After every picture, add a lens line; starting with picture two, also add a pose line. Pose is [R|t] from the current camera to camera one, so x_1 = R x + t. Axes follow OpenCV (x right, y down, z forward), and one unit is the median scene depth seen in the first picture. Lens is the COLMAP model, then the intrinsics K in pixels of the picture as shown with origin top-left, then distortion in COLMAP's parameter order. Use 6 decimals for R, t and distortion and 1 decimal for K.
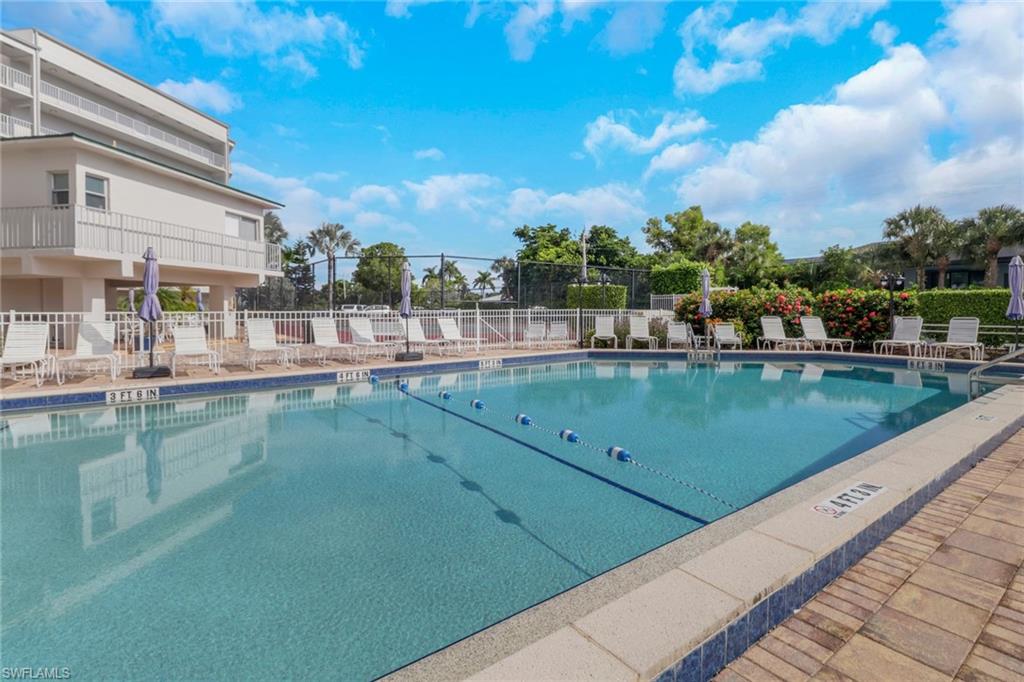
lens RADIAL K [[485.3, 0, 508.8], [0, 485.3, 320.0], [0, 0, 1]] dist [-0.003633, -0.000846]
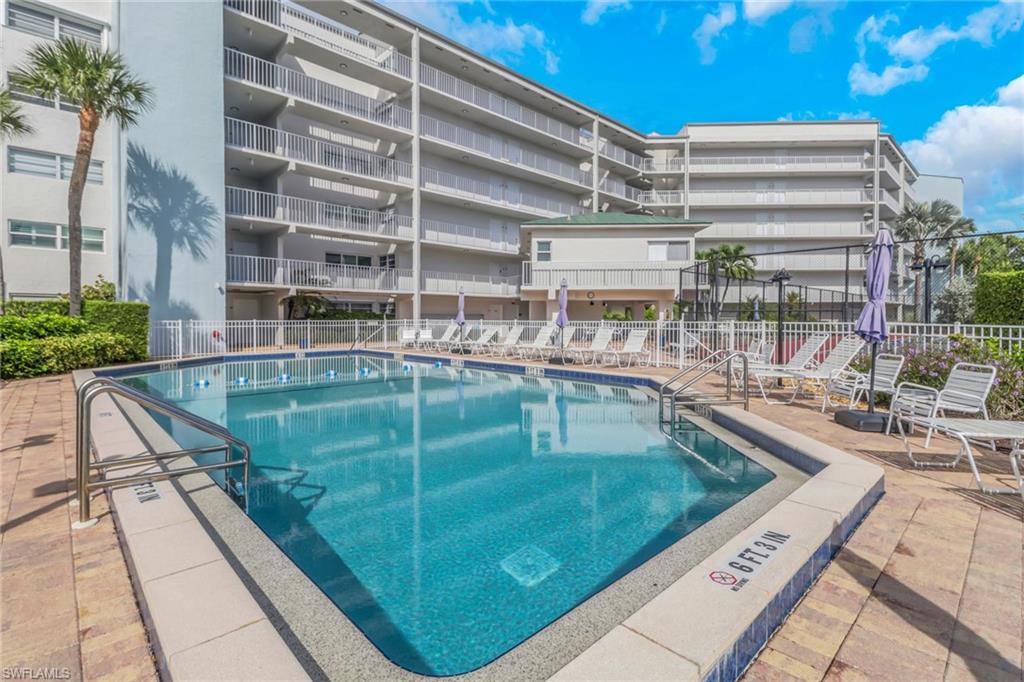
lens RADIAL K [[485.3, 0, 508.8], [0, 485.3, 320.0], [0, 0, 1]] dist [-0.003633, -0.000846]
pose [[0.149121, 0.001450, -0.988818, 0.780241], [-0.020613, 0.999786, -0.001643, -0.015250], [0.988604, 0.020628, 0.149119, 0.594924]]
